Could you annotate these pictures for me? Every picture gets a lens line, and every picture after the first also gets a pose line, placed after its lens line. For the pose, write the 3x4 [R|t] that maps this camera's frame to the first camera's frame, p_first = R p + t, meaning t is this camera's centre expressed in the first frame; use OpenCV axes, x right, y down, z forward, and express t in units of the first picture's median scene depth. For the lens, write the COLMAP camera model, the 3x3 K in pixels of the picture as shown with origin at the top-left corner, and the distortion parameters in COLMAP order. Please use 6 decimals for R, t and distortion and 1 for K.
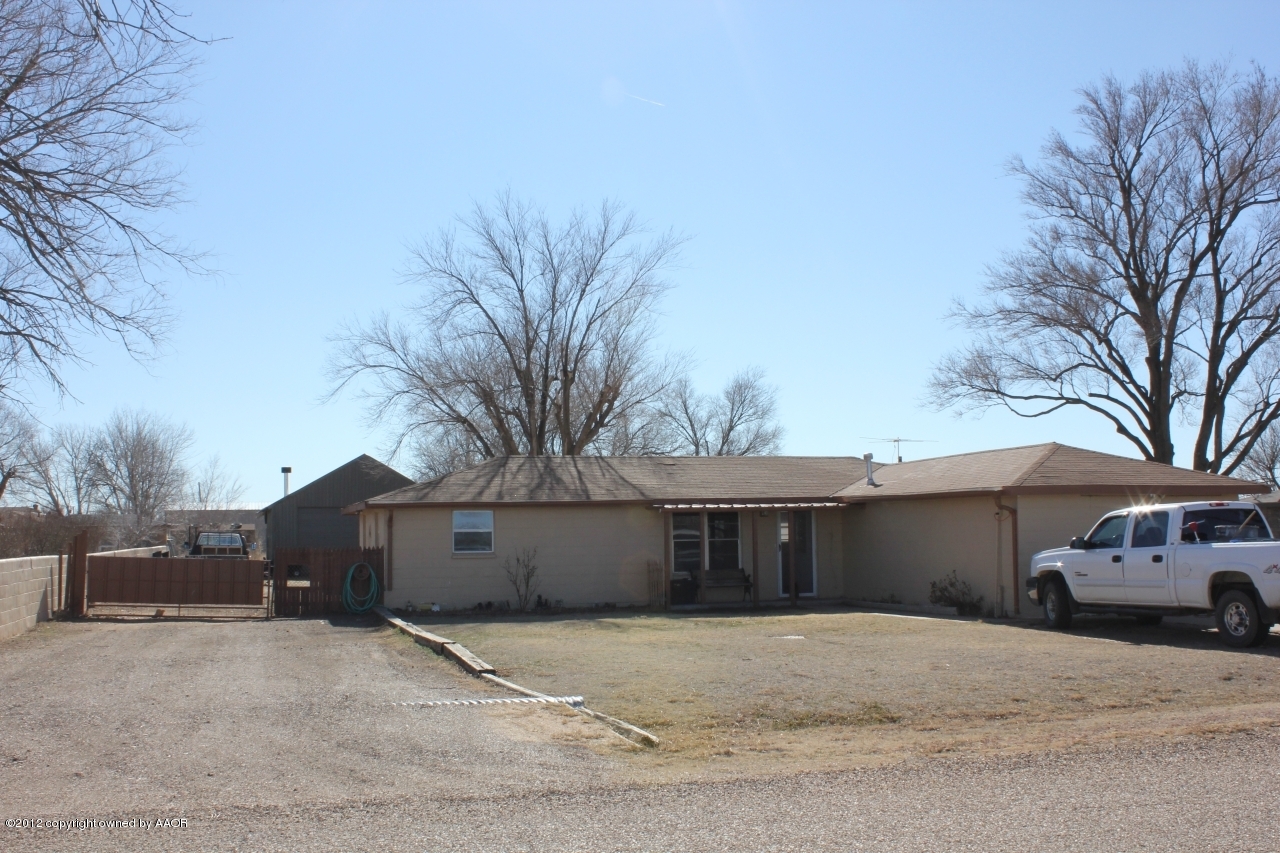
lens RADIAL K [[1501.9, 0, 648.3], [0, 1501.9, 423.3], [0, 0, 1]] dist [-0.076784, 0.000000]
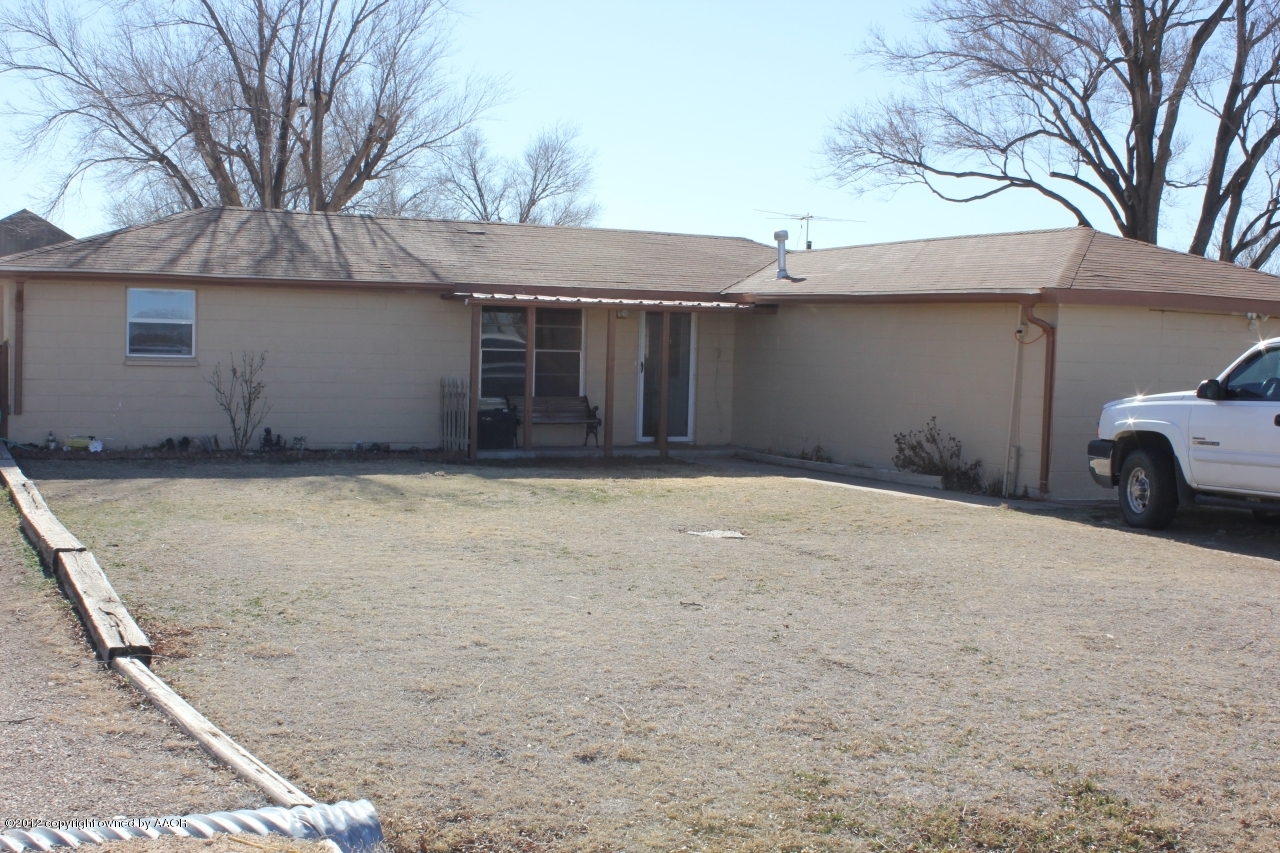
lens RADIAL K [[1501.9, 0, 631.9], [0, 1501.9, 436.7], [0, 0, 1]] dist [-0.076784, 0.000000]
pose [[0.986197, 0.031849, 0.162484, -0.023999], [-0.054094, 0.989452, 0.134381, 0.025804], [-0.156490, -0.141315, 0.977518, 0.364900]]
